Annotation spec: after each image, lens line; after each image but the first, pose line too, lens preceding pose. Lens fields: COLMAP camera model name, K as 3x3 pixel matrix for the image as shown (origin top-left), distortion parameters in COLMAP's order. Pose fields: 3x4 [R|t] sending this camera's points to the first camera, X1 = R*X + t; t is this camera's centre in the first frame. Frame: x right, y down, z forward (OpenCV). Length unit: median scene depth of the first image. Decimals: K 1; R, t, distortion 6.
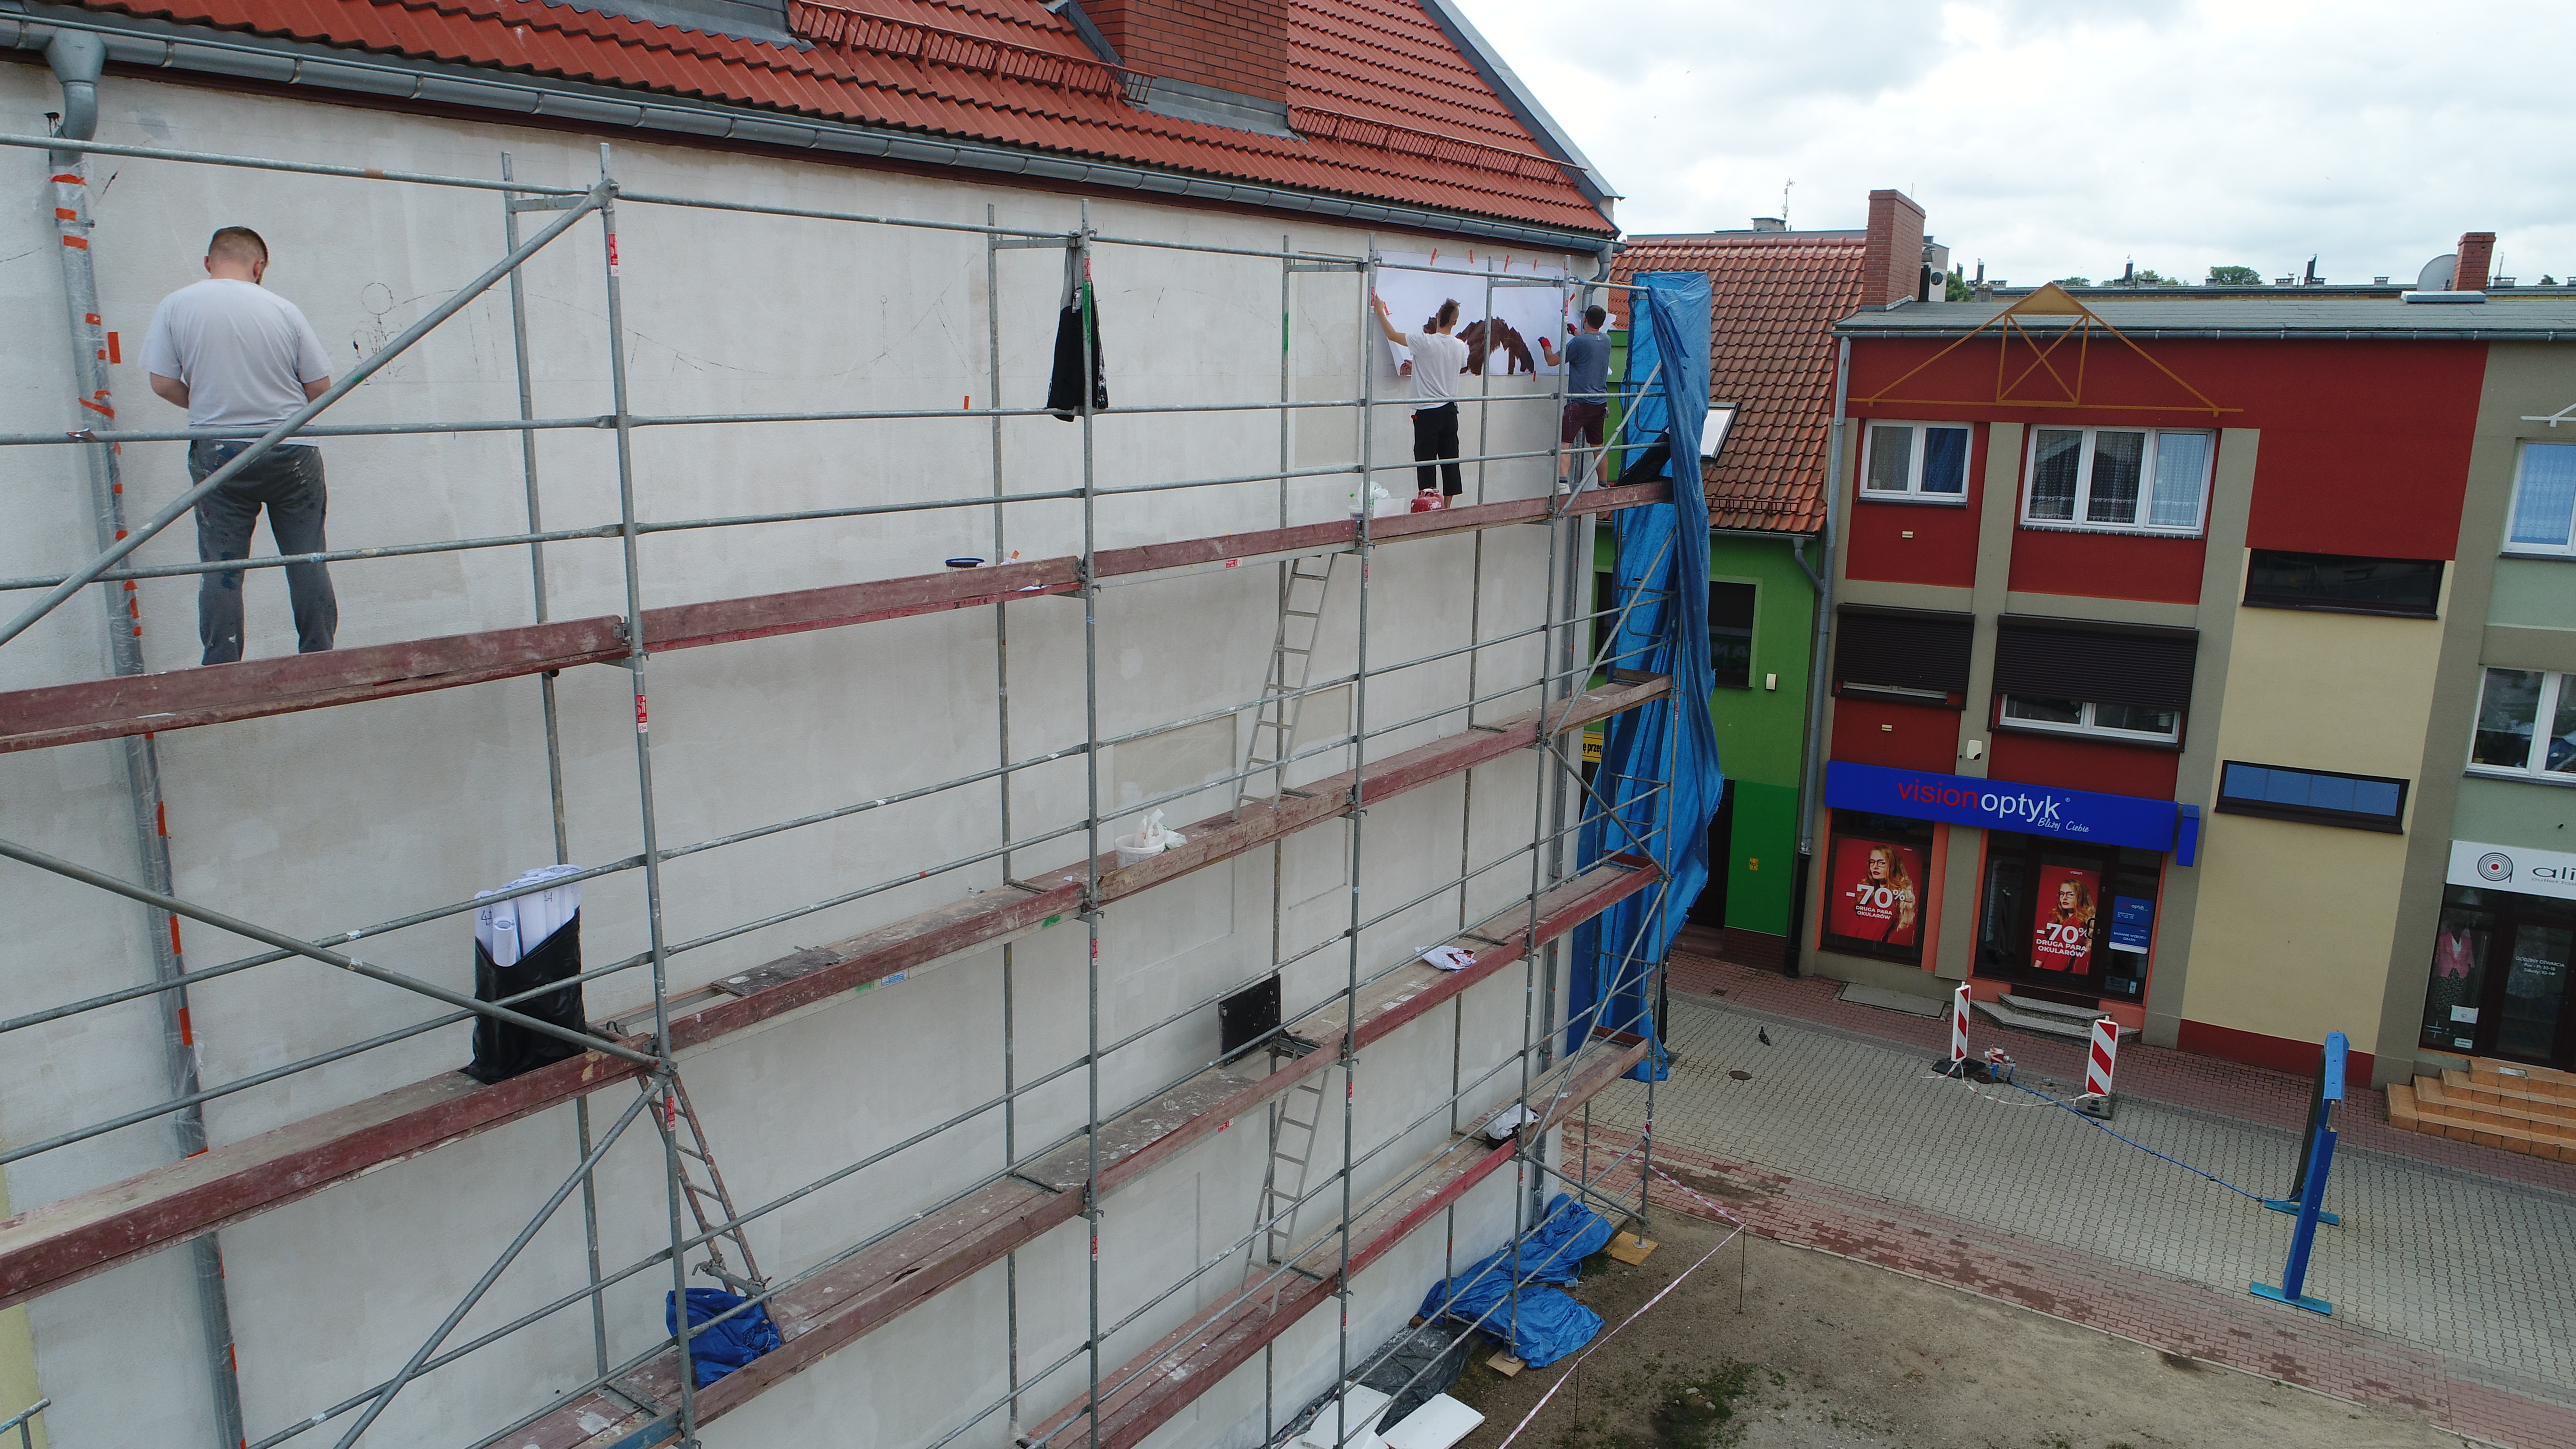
lens RADIAL K [[1722.9, 0, 1284.3], [0, 1722.9, 732.3], [0, 0, 1]] dist [0.000731, -0.003776]
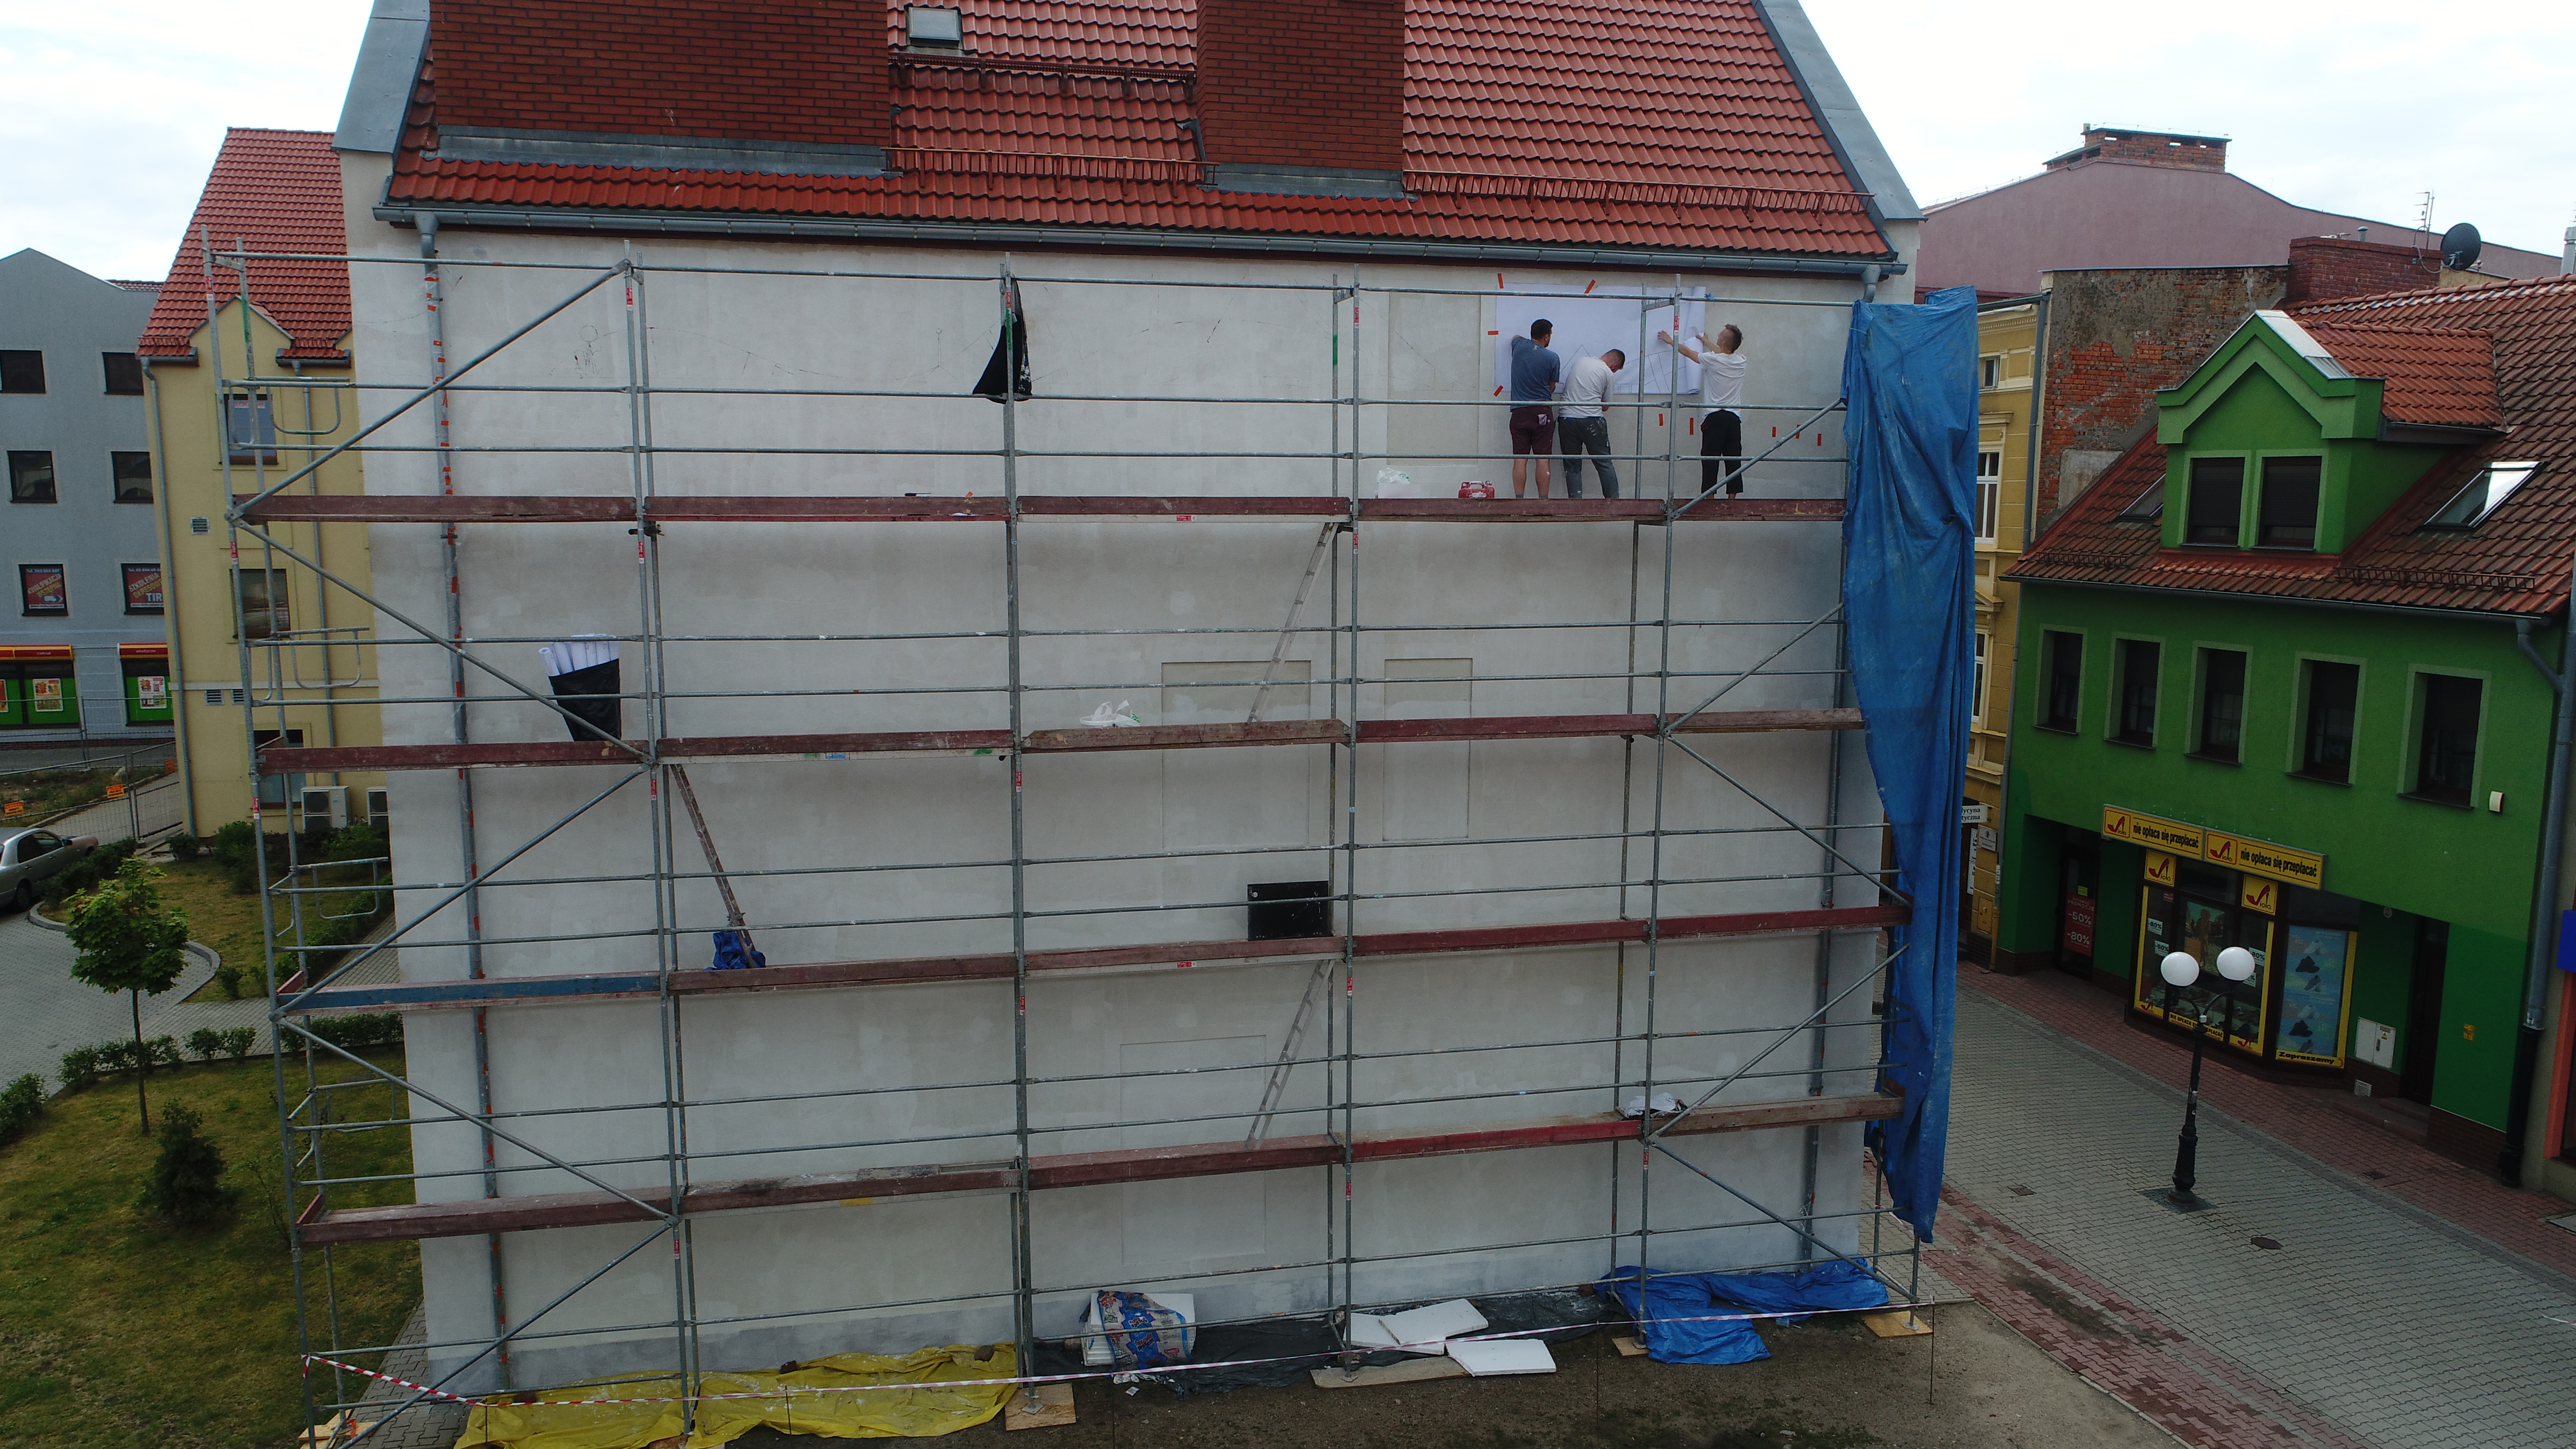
lens RADIAL K [[1722.9, 0, 1286.9], [0, 1722.9, 727.1], [0, 0, 1]] dist [0.000731, -0.003776]
pose [[0.743913, 0.083513, -0.663037, 0.824610], [-0.138574, 0.989873, -0.030797, 0.080943], [0.653751, 0.114791, 0.747953, 0.074731]]
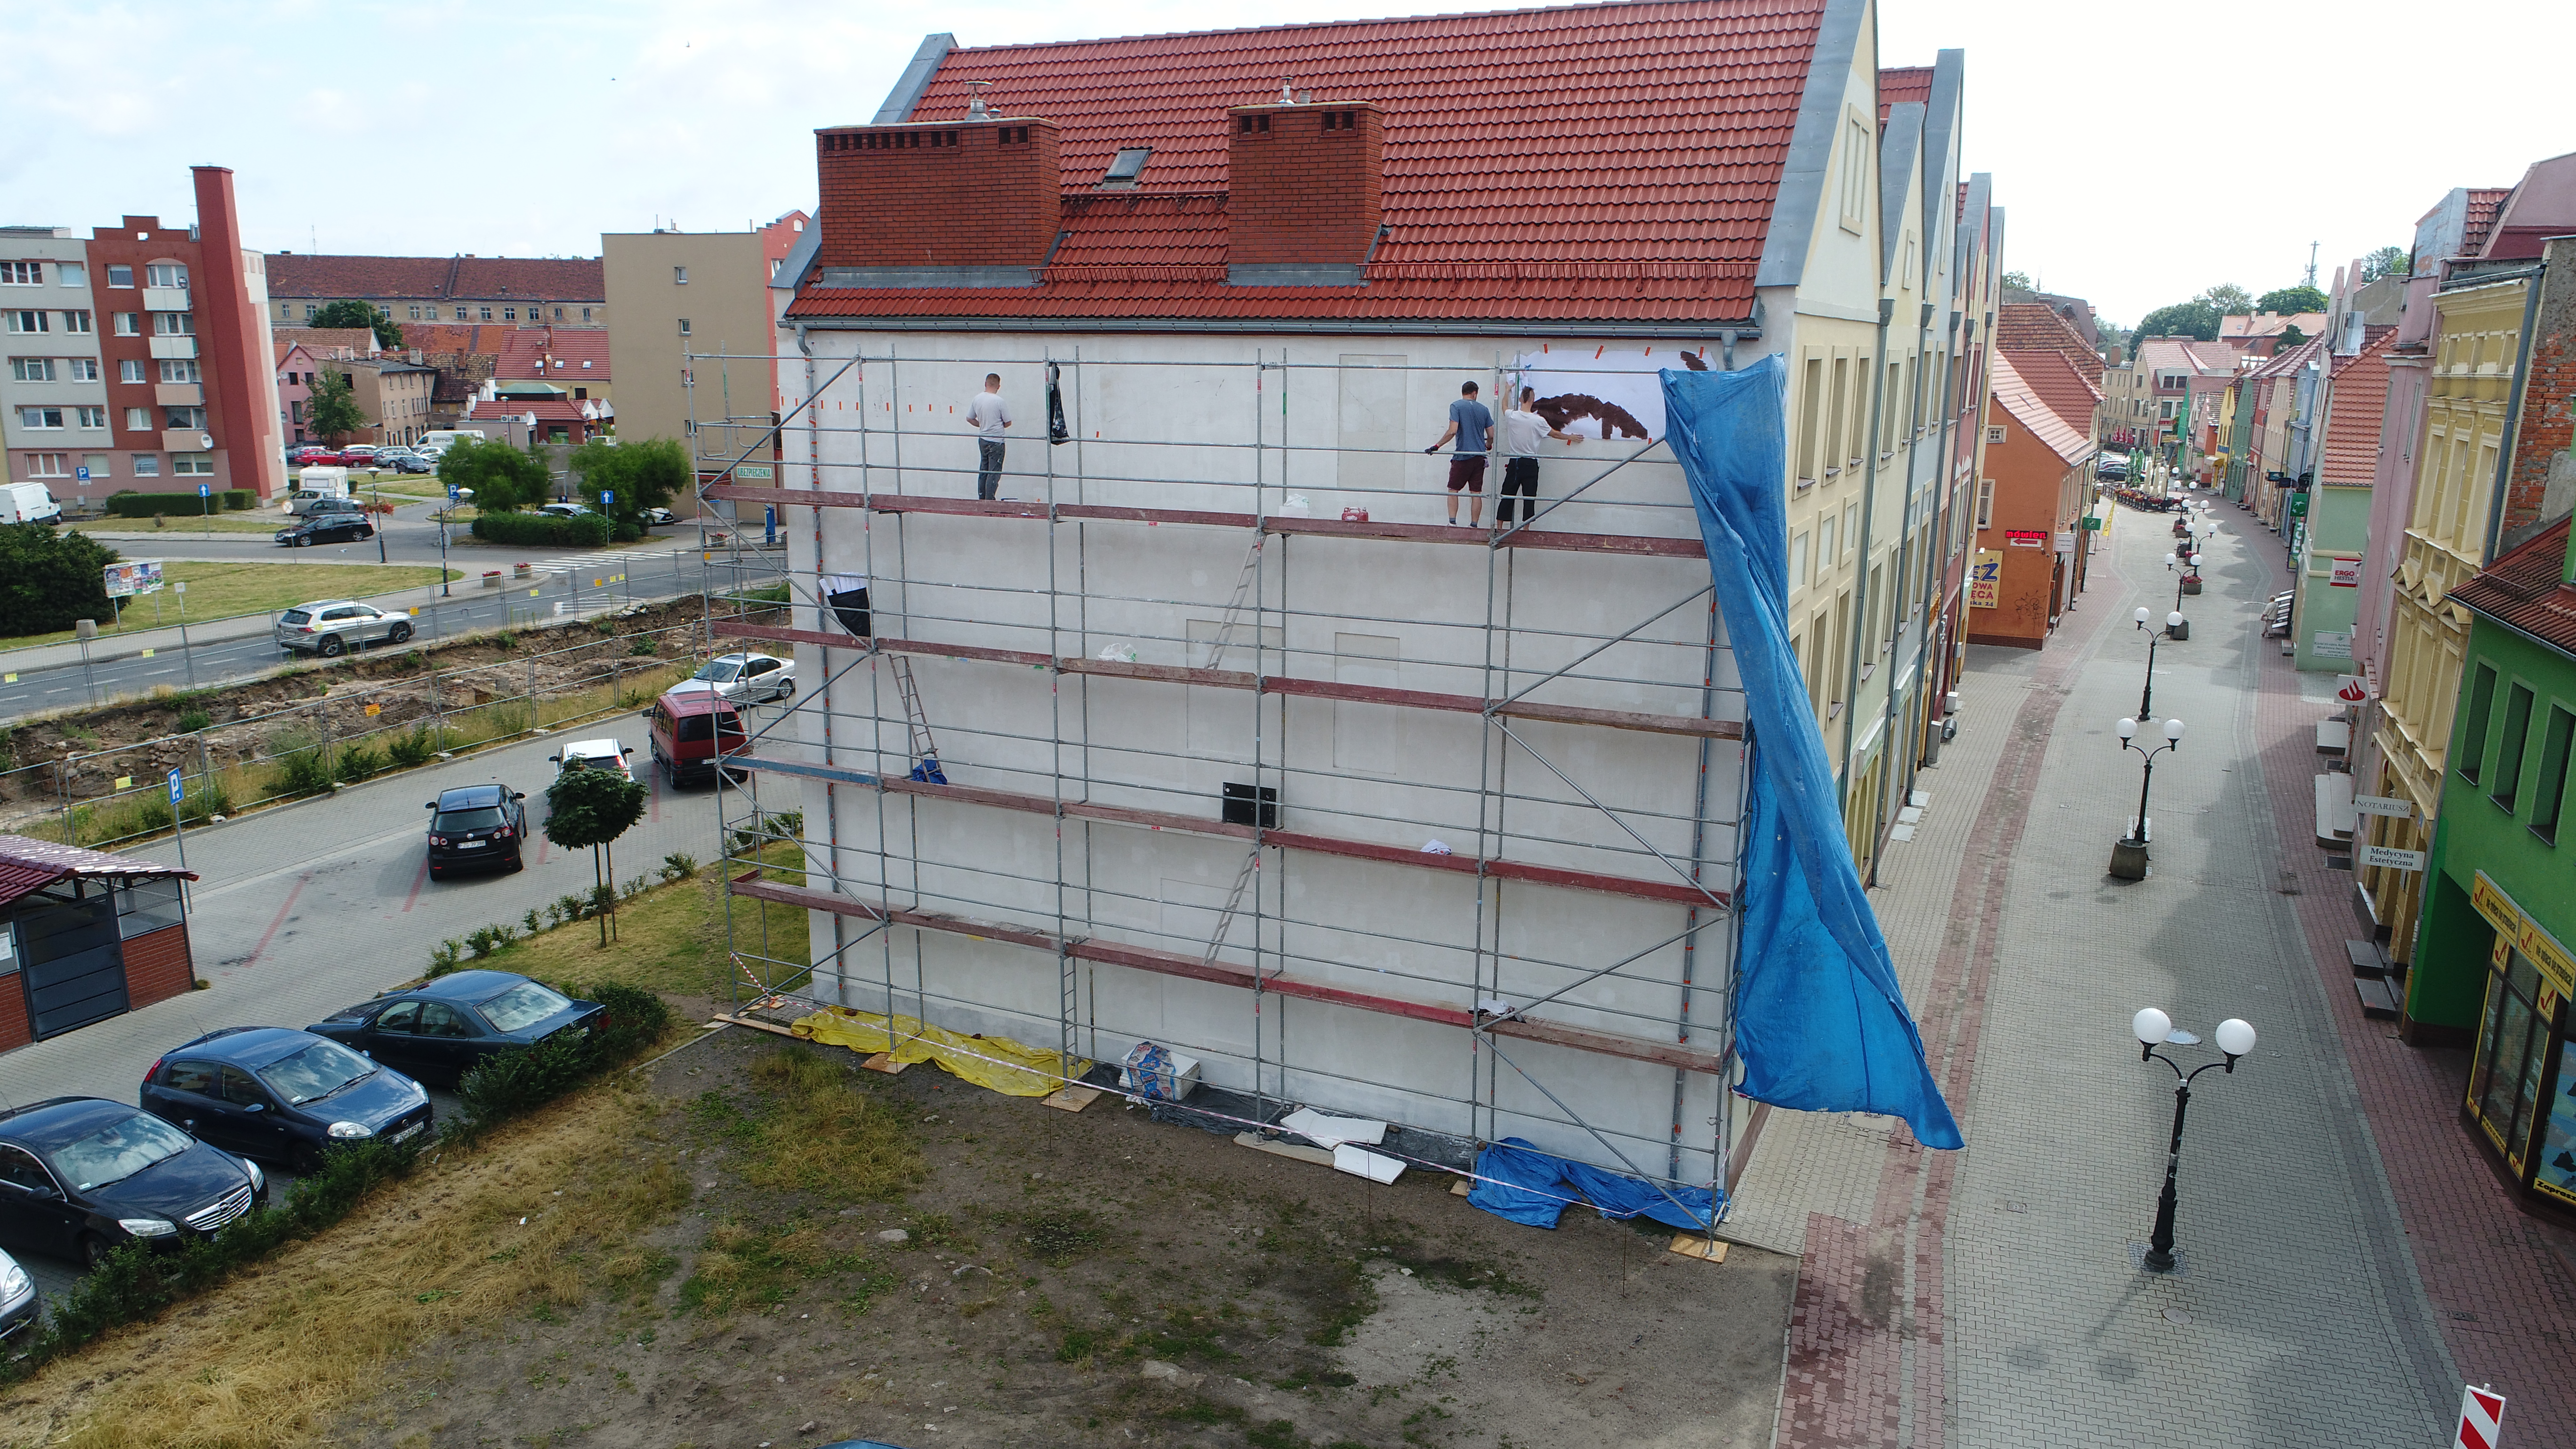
lens RADIAL K [[1722.9, 0, 1279.0], [0, 1722.9, 728.7], [0, 0, 1]] dist [0.000731, -0.003776]
pose [[0.179573, 0.202980, -0.962576, 1.699390], [-0.218231, 0.962321, 0.162214, -0.198141], [0.959233, 0.180935, 0.217104, 0.683473]]
